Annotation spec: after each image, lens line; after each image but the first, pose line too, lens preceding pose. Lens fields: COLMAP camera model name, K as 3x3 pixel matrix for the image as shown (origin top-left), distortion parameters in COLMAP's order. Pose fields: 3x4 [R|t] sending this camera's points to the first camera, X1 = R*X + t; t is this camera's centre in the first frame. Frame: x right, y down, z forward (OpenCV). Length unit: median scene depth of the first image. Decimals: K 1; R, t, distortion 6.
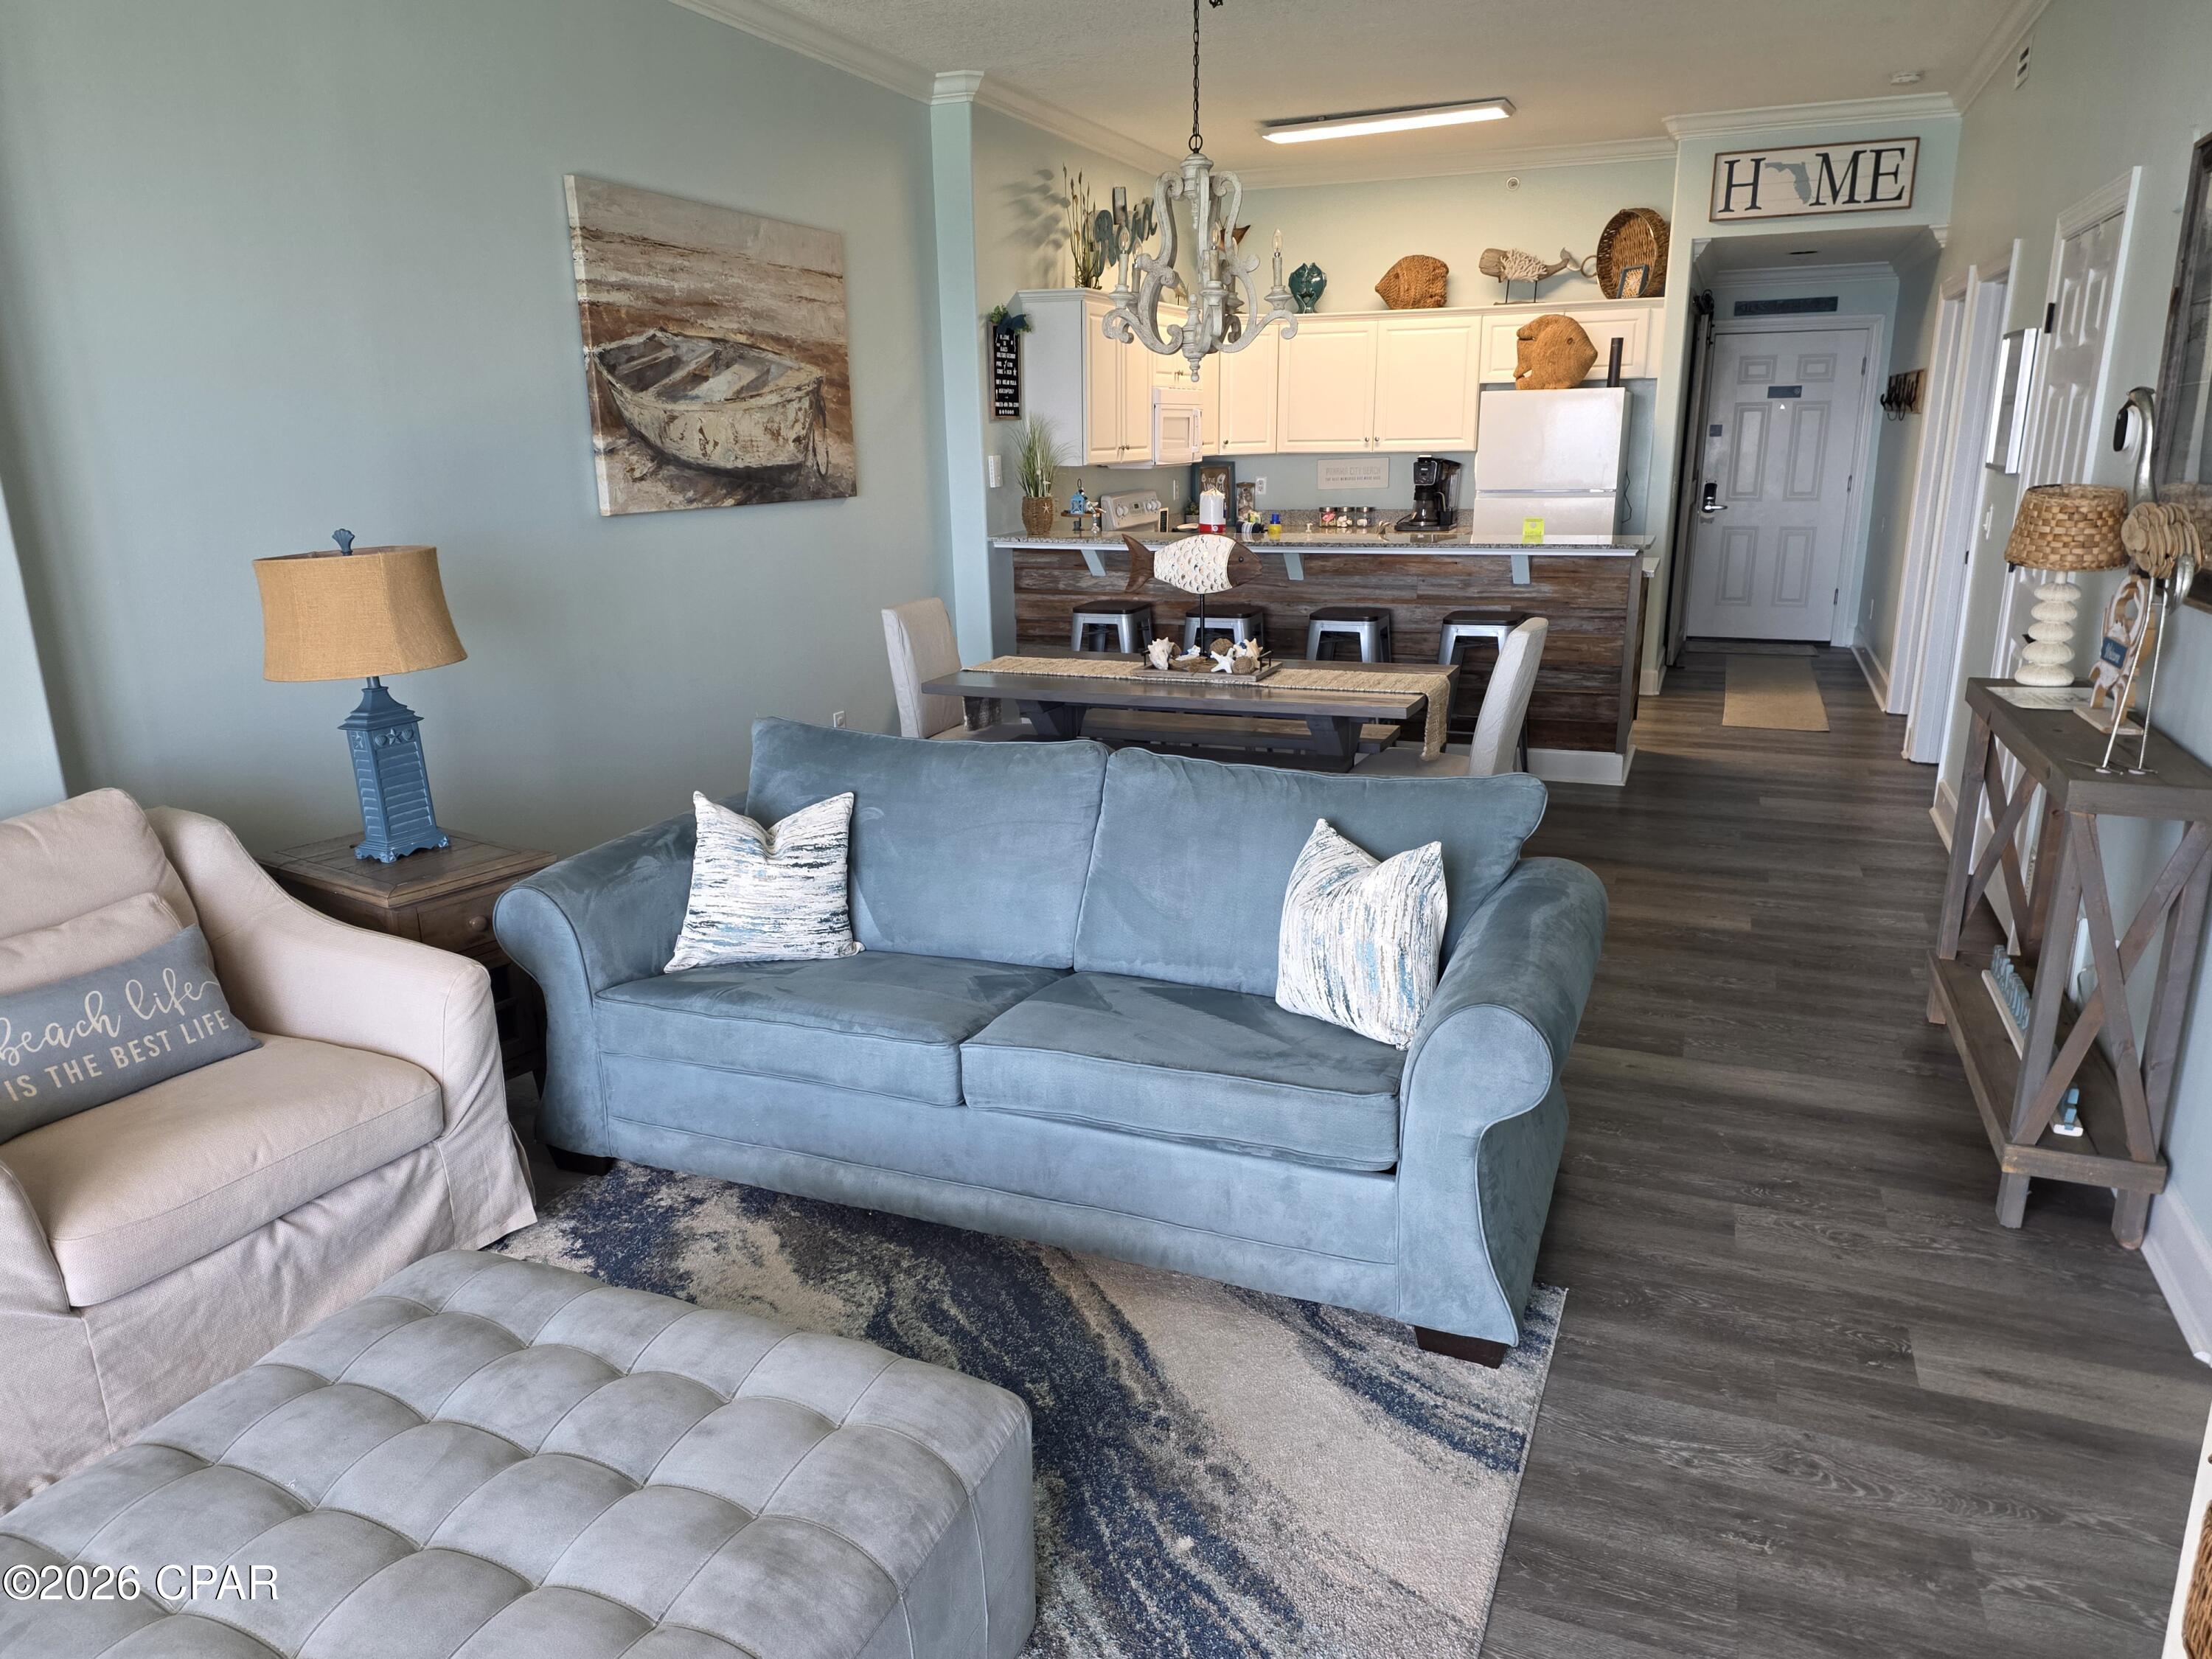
lens RADIAL K [[1461.7, 0, 1135.5], [0, 1461.7, 840.1], [0, 0, 1]] dist [0.059302, -0.051815]
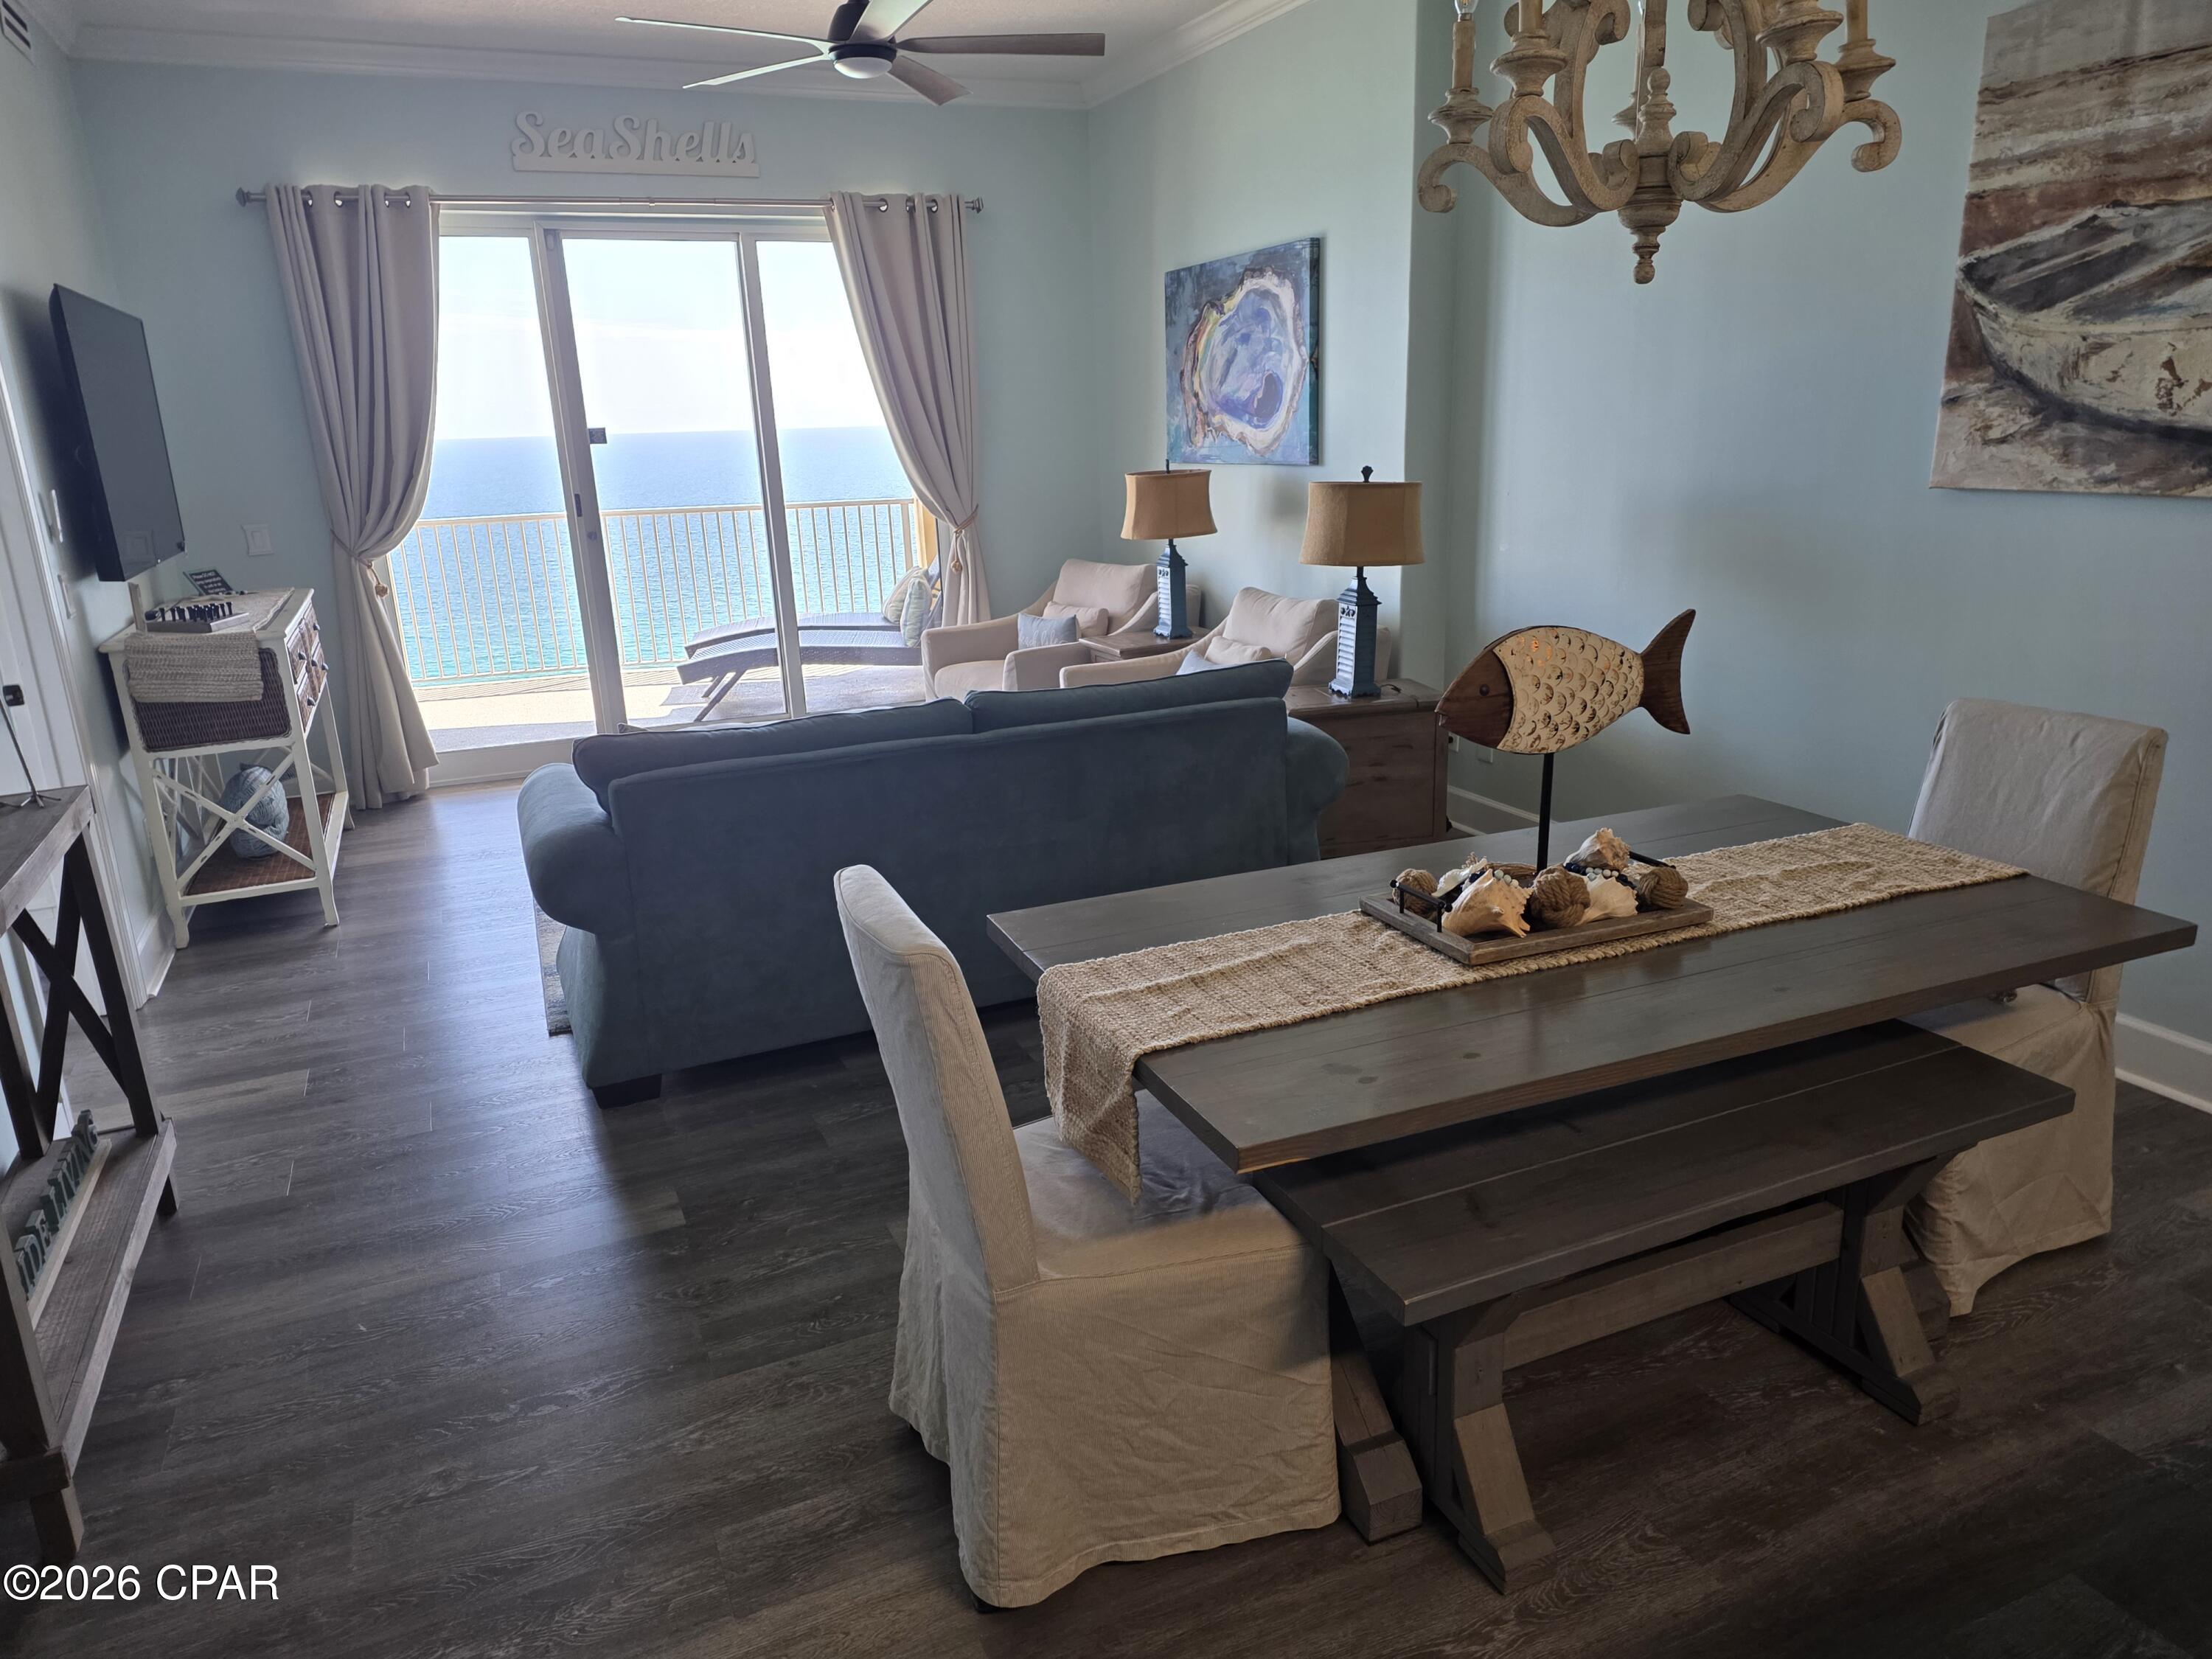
lens RADIAL K [[1461.7, 0, 1121.0], [0, 1461.7, 833.9], [0, 0, 1]] dist [0.059302, -0.051815]
pose [[-0.697665, 0.234698, -0.676891, 0.684449], [-0.148430, 0.876966, 0.457055, -0.504225], [0.700880, 0.419342, -0.576992, 1.763813]]
